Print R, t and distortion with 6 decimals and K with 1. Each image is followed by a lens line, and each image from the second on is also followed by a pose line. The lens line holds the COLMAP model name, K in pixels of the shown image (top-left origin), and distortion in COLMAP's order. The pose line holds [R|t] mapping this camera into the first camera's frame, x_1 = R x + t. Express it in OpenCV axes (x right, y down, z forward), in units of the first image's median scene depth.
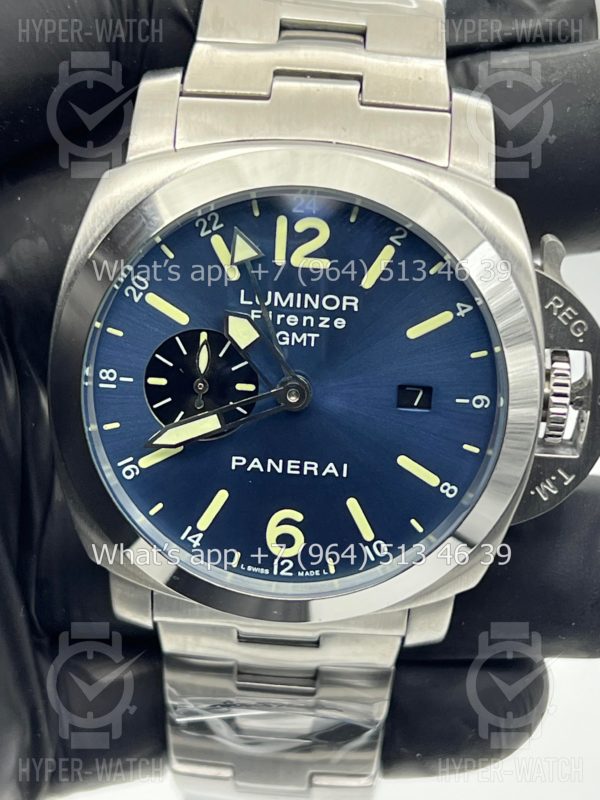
lens RADIAL K [[1836.8, 0, 300.0], [0, 1836.8, 400.0], [0, 0, 1]] dist [0.349122, -0.057408]
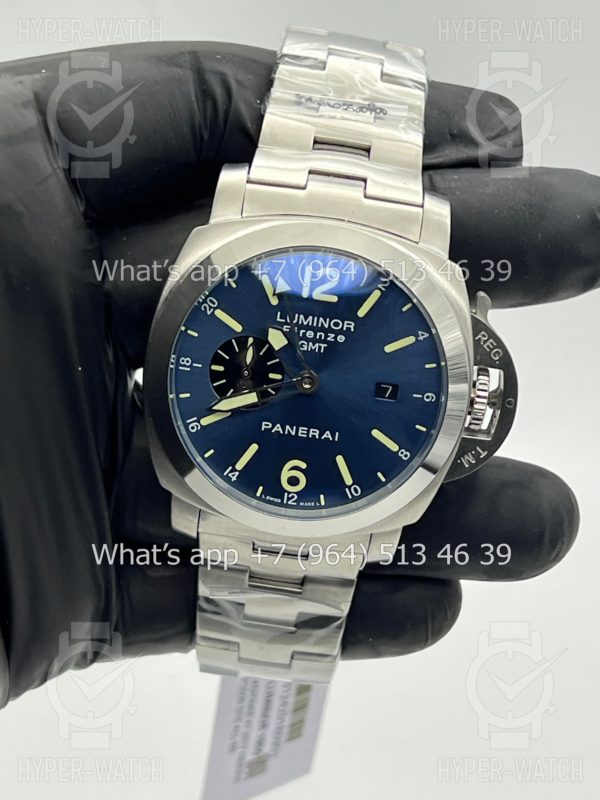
lens RADIAL K [[1813.2, 0, 309.9], [0, 1813.2, 387.6], [0, 0, 1]] dist [0.346055, -0.378242]
pose [[0.996607, 0.074625, 0.034707, -0.052313], [-0.073324, 0.996609, -0.037349, 0.055714], [-0.037377, 0.034677, 0.998699, -0.487924]]
